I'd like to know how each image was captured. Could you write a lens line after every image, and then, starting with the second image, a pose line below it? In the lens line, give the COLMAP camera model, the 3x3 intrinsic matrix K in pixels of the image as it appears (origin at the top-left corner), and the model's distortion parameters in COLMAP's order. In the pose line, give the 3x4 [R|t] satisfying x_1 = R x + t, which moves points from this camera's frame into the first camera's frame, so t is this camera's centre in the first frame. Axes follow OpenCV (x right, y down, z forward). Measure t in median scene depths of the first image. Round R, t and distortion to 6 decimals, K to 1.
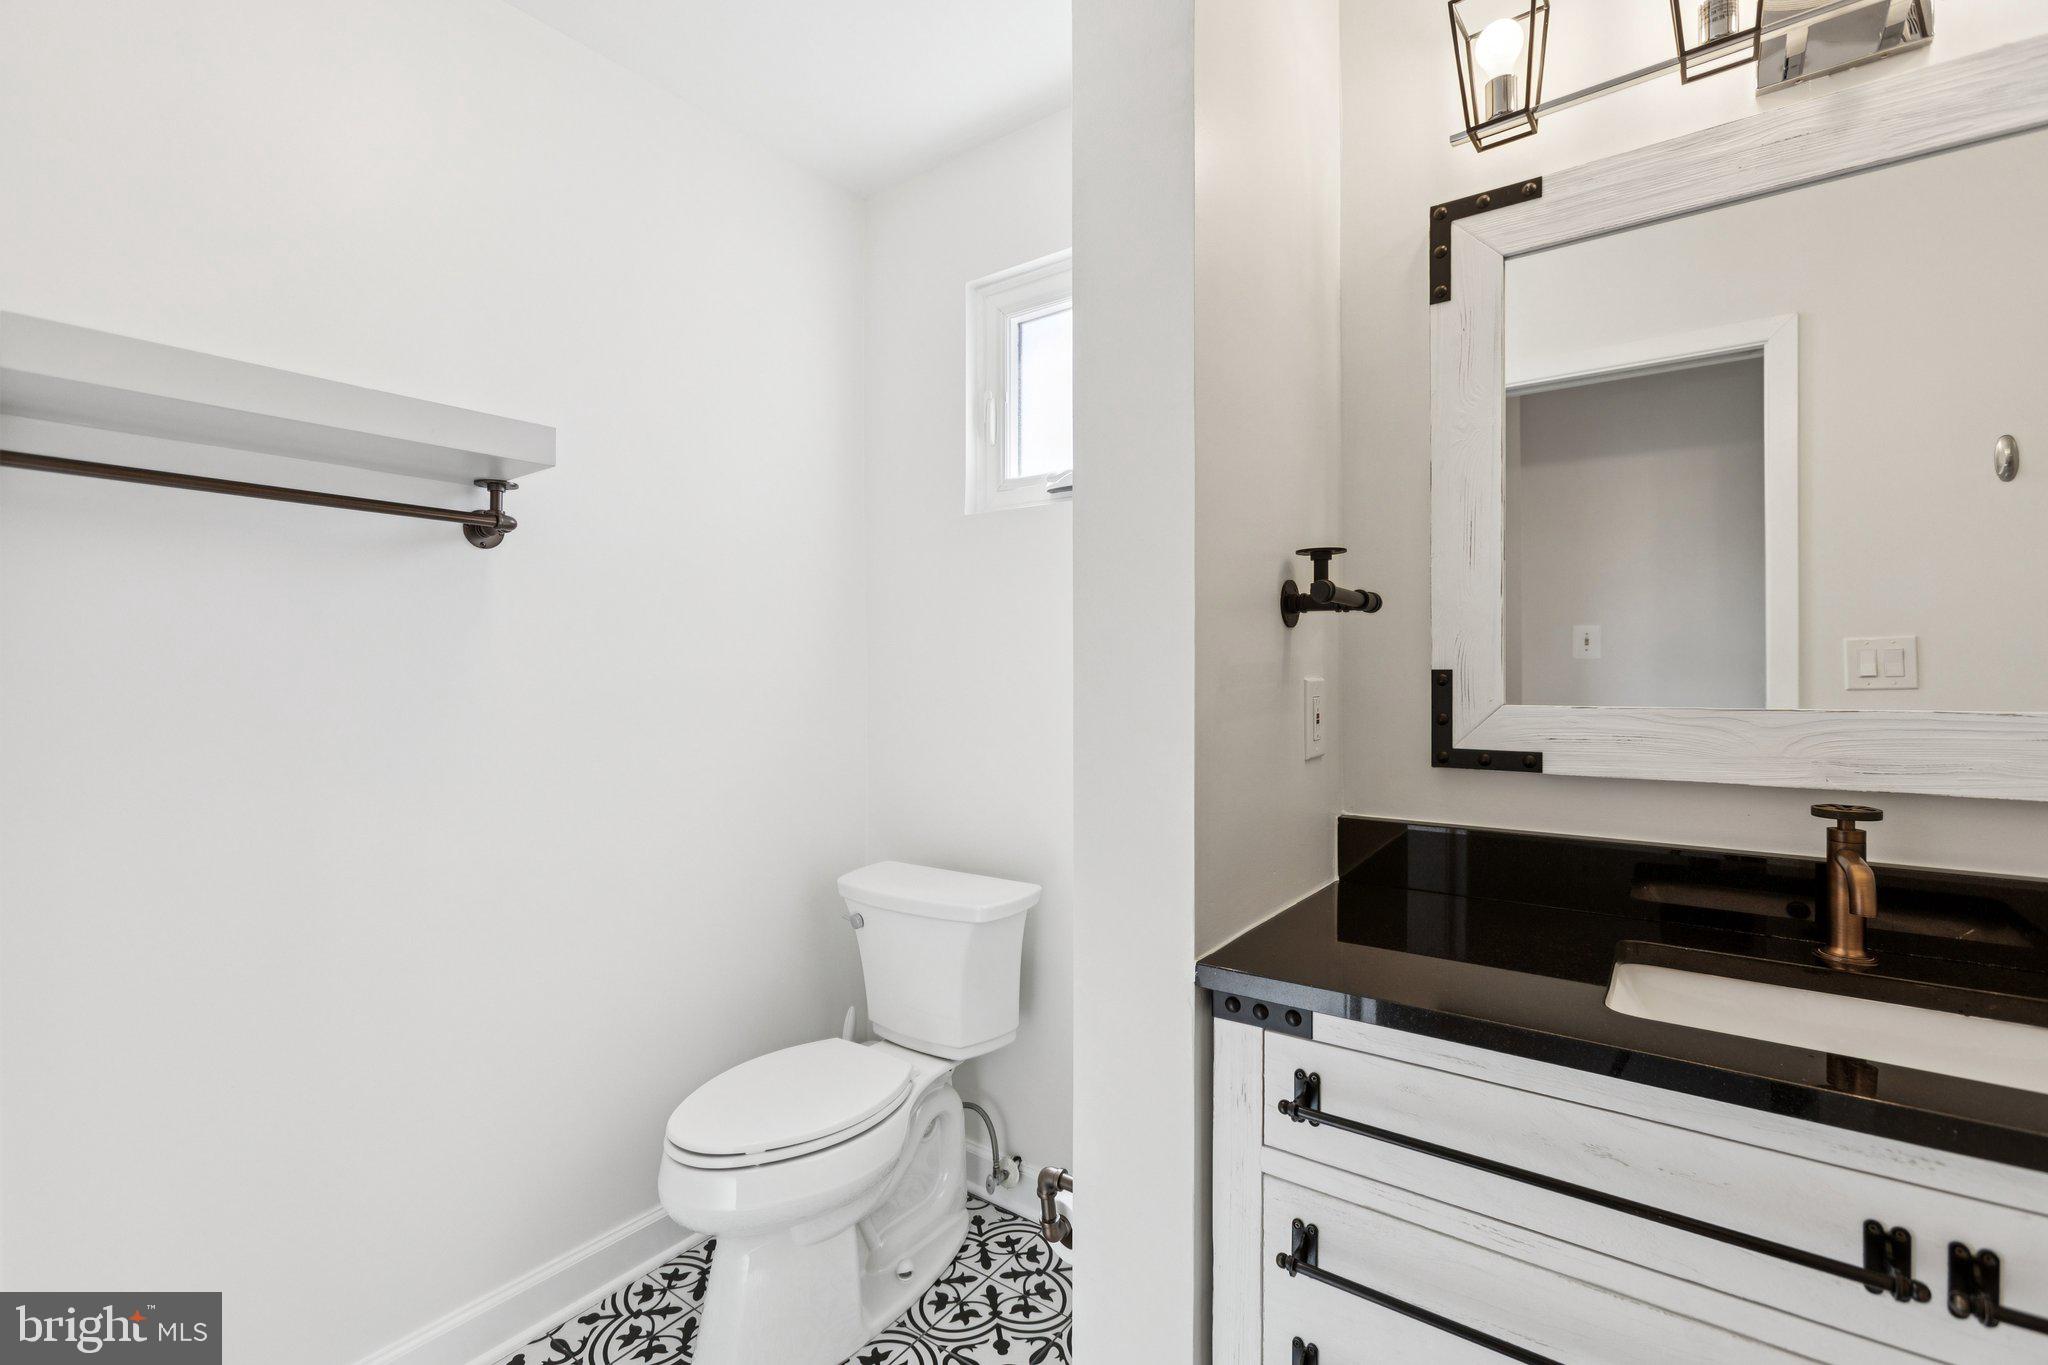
lens RADIAL K [[911.6, 0, 1021.0], [0, 911.6, 681.4], [0, 0, 1]] dist [0.002804, -0.000419]
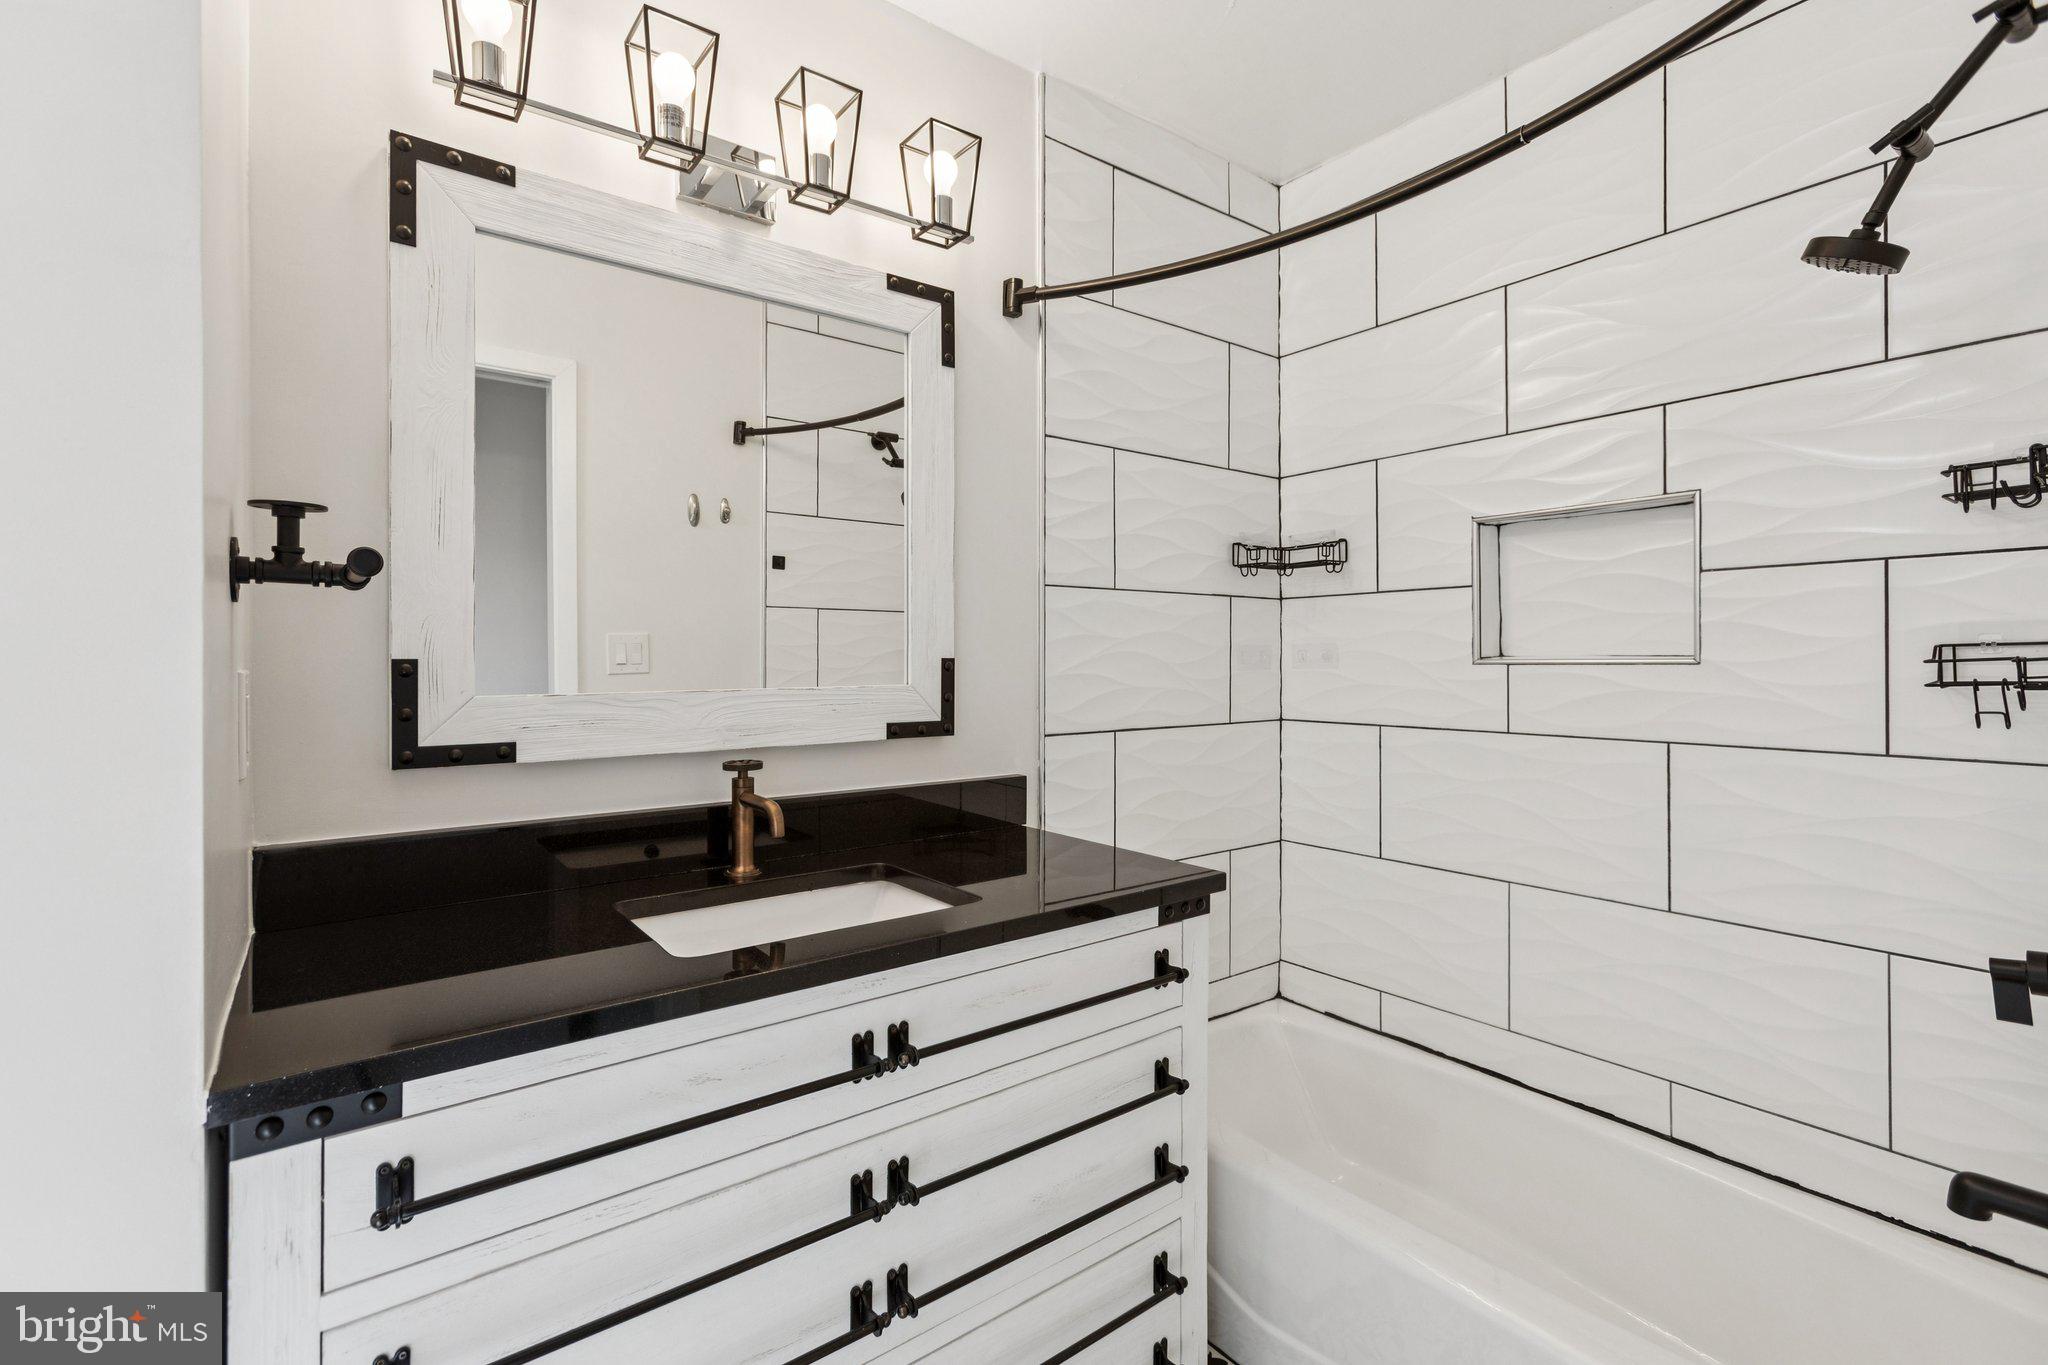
lens RADIAL K [[911.6, 0, 1021.7], [0, 911.6, 664.6], [0, 0, 1]] dist [0.002804, -0.000419]
pose [[0.281496, -0.005362, 0.959547, -0.244054], [0.008928, 0.999956, 0.002969, -0.005560], [-0.959521, 0.007731, 0.281532, 0.195646]]
